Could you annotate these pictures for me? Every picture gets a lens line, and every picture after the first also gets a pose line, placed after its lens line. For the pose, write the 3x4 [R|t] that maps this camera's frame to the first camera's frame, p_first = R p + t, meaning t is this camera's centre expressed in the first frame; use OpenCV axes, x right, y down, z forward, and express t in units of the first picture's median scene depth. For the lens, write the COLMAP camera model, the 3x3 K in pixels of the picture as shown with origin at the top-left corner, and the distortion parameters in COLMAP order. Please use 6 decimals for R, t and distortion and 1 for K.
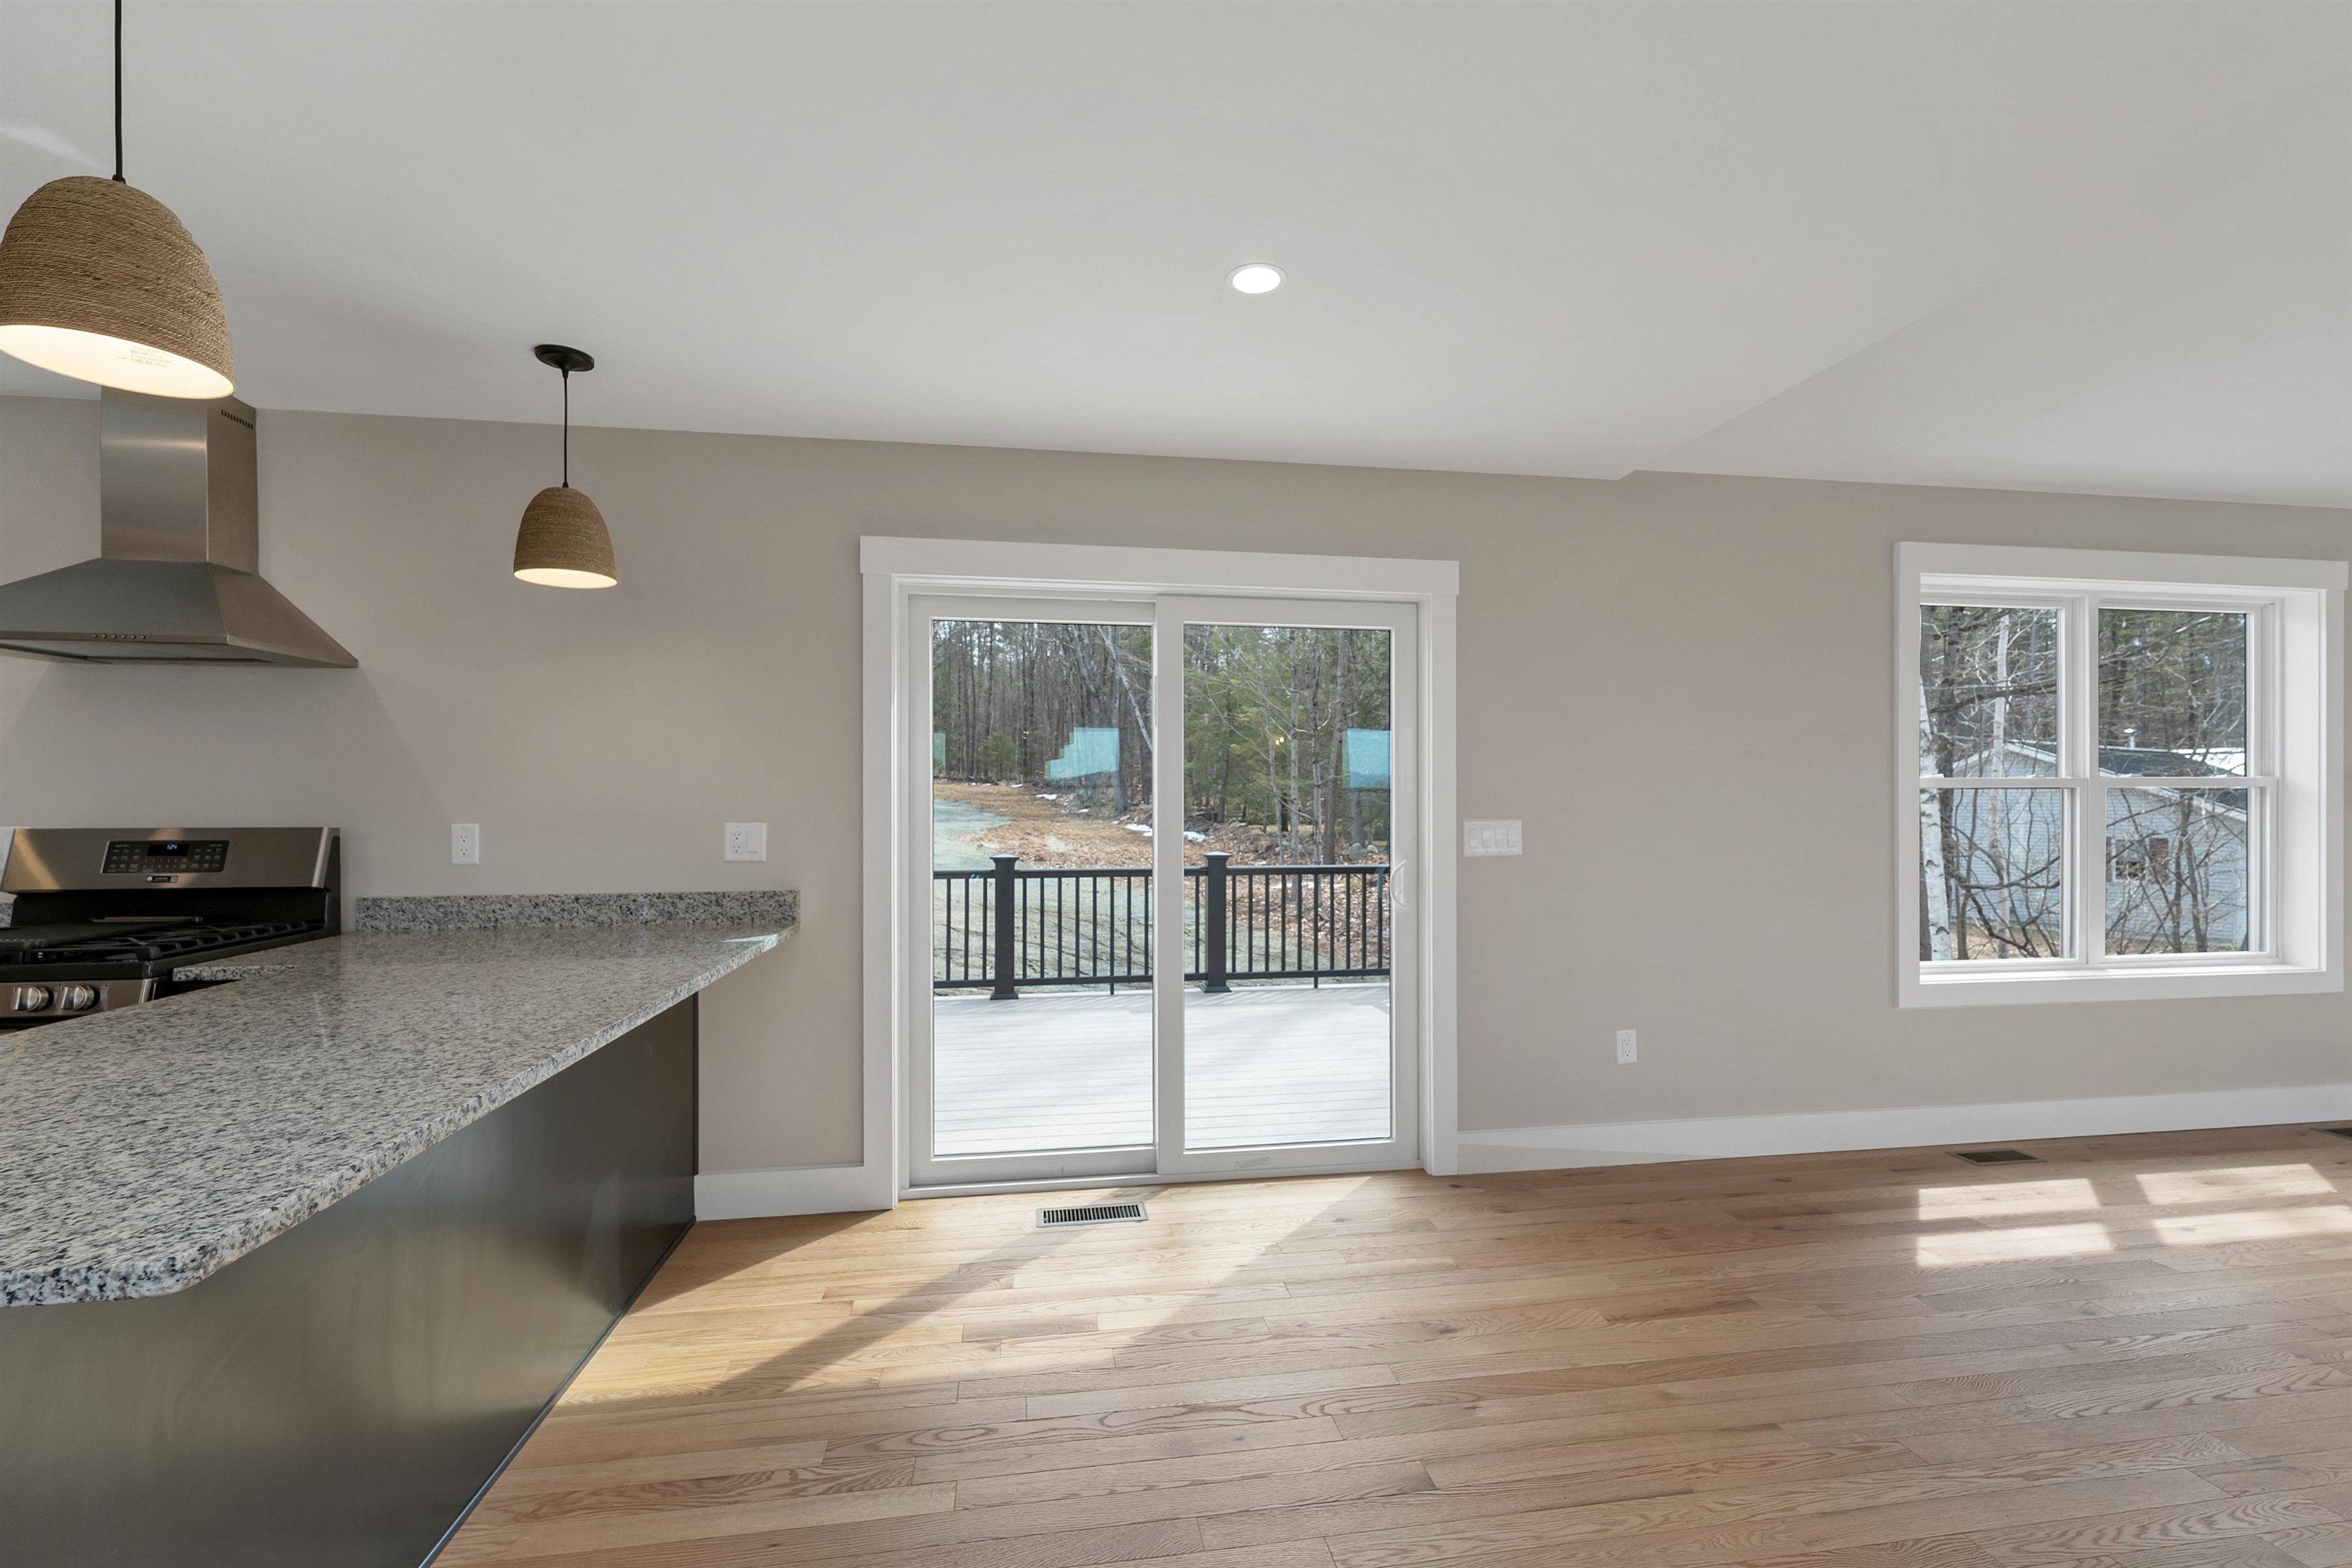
lens RADIAL K [[997.5, 0, 1177.4], [0, 997.5, 794.8], [0, 0, 1]] dist [0.000270, -0.000186]
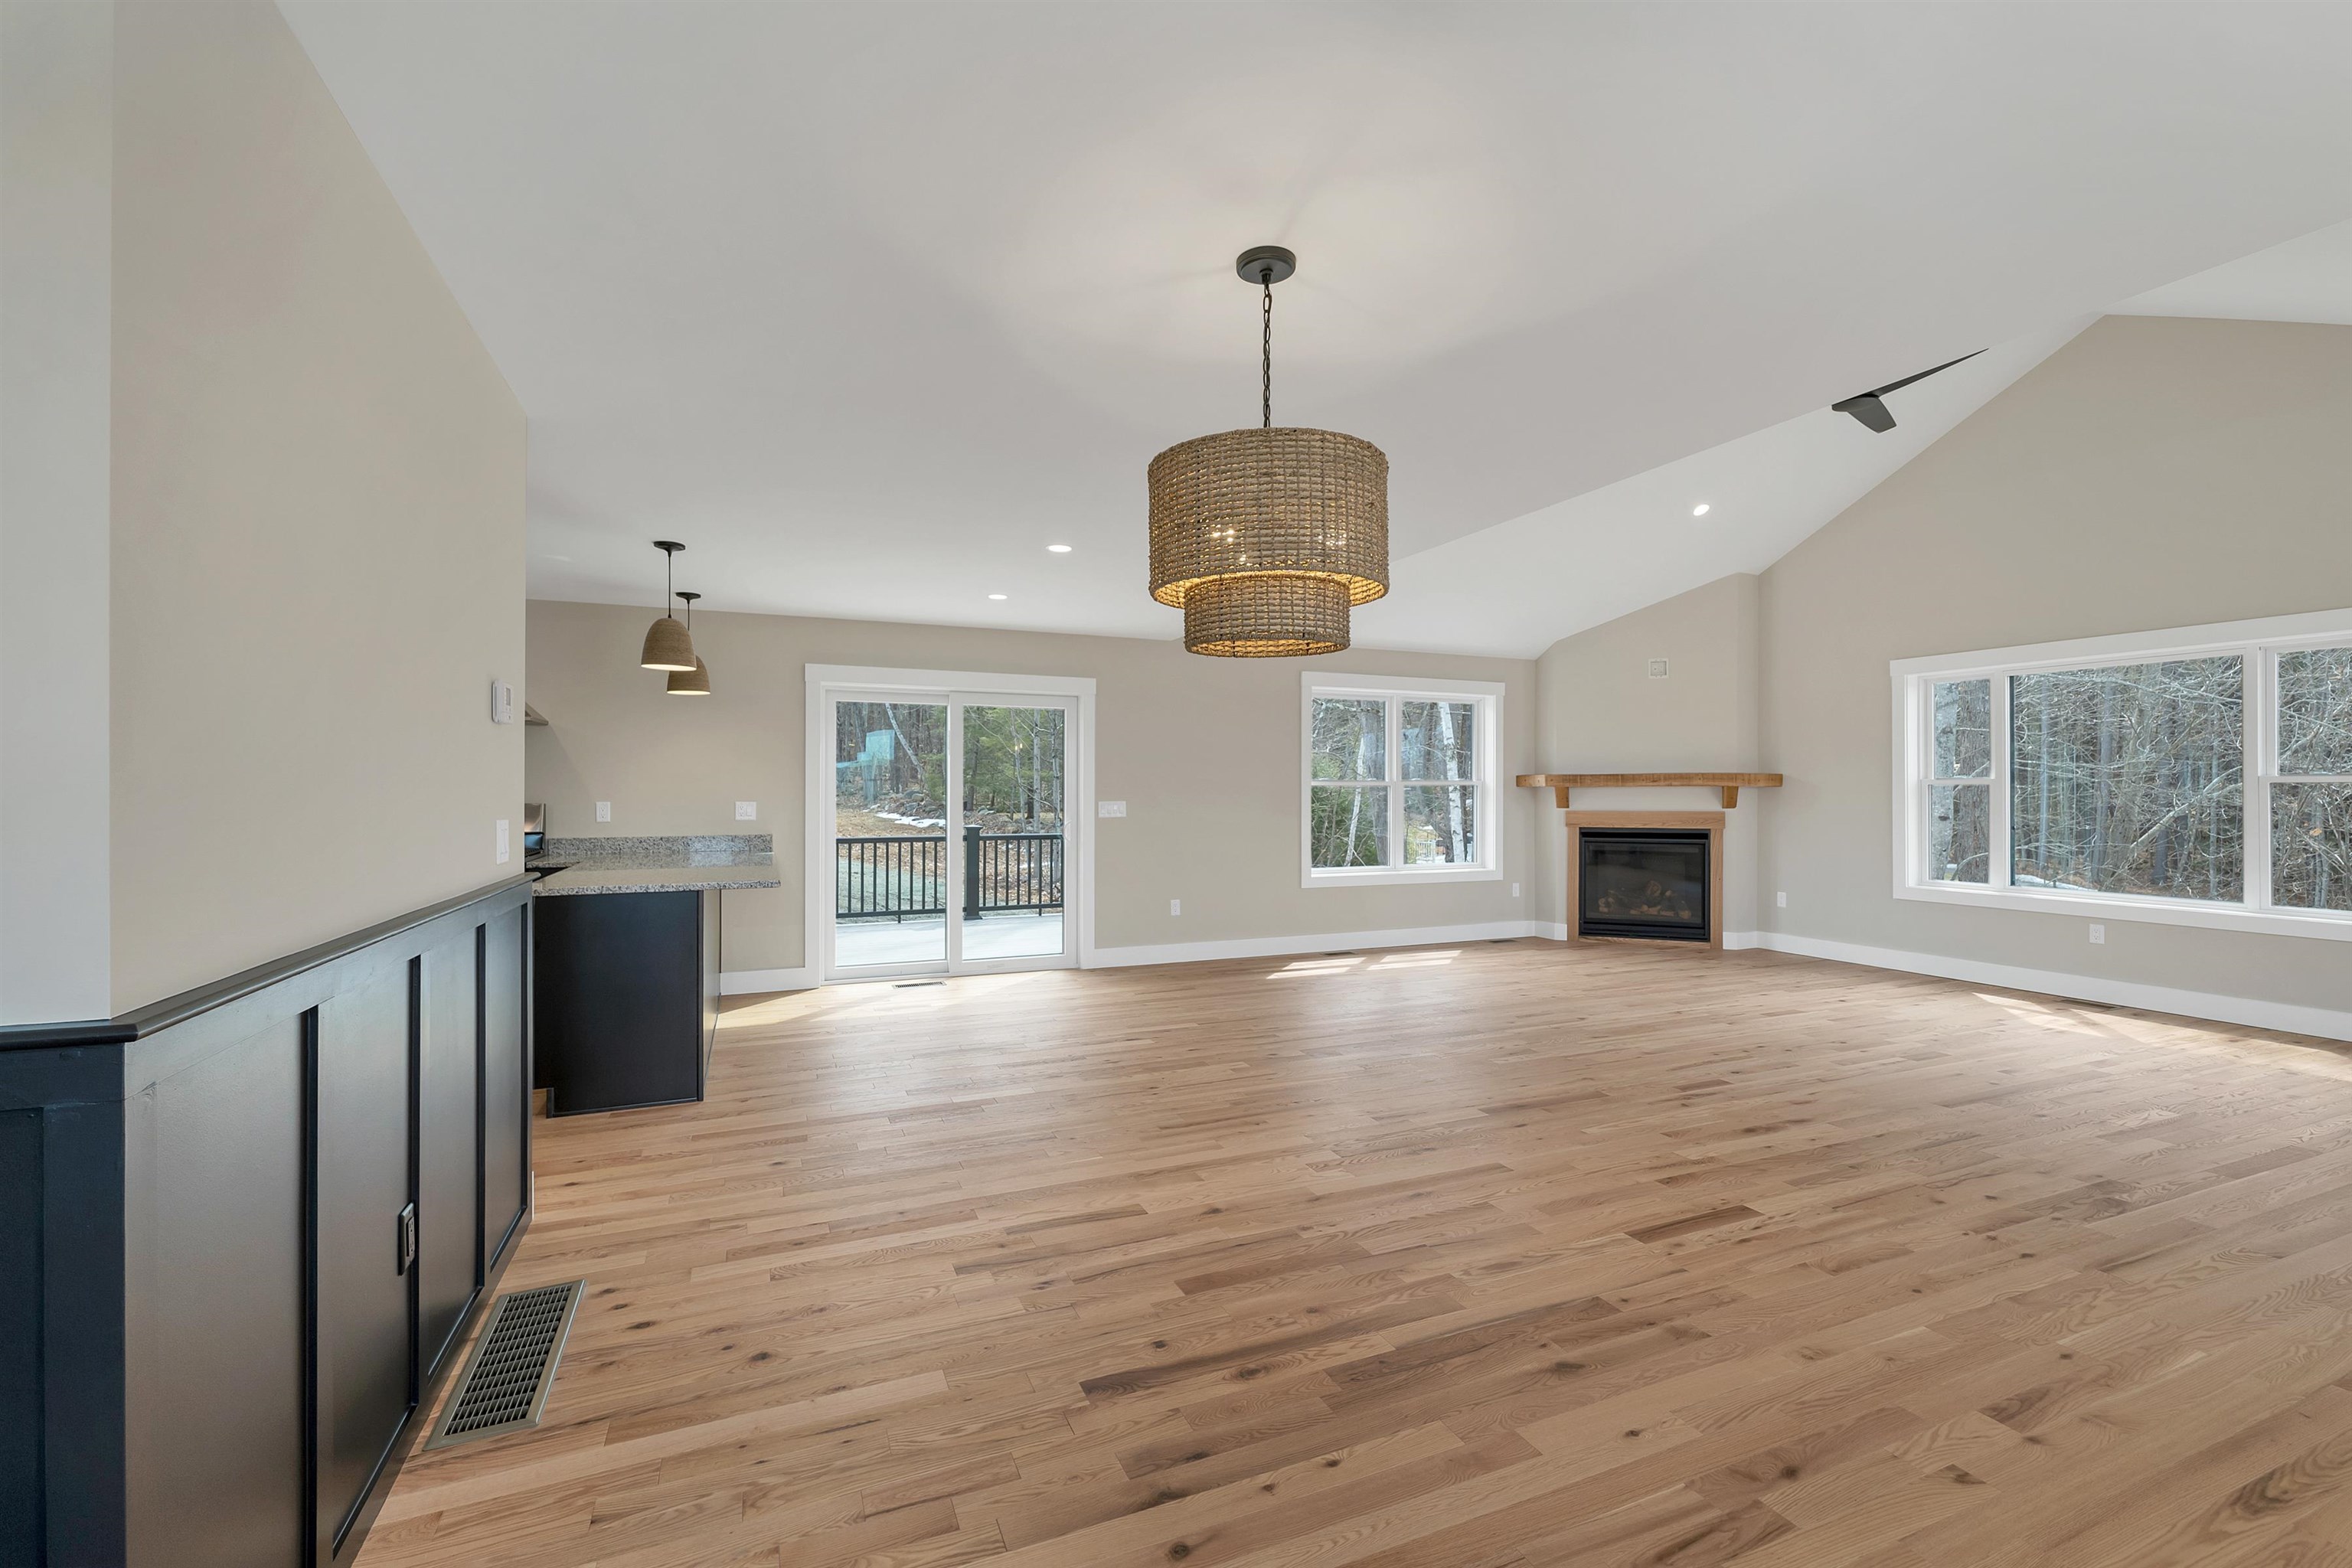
lens RADIAL K [[979.6, 0, 1176.0], [0, 979.6, 784.0], [0, 0, 1]] dist [0.001979, 0.000197]
pose [[0.968380, 0.003587, 0.249453, -0.037828], [-0.003500, 0.999994, -0.000795, -0.004758], [-0.249454, -0.000103, 0.968387, -0.566805]]
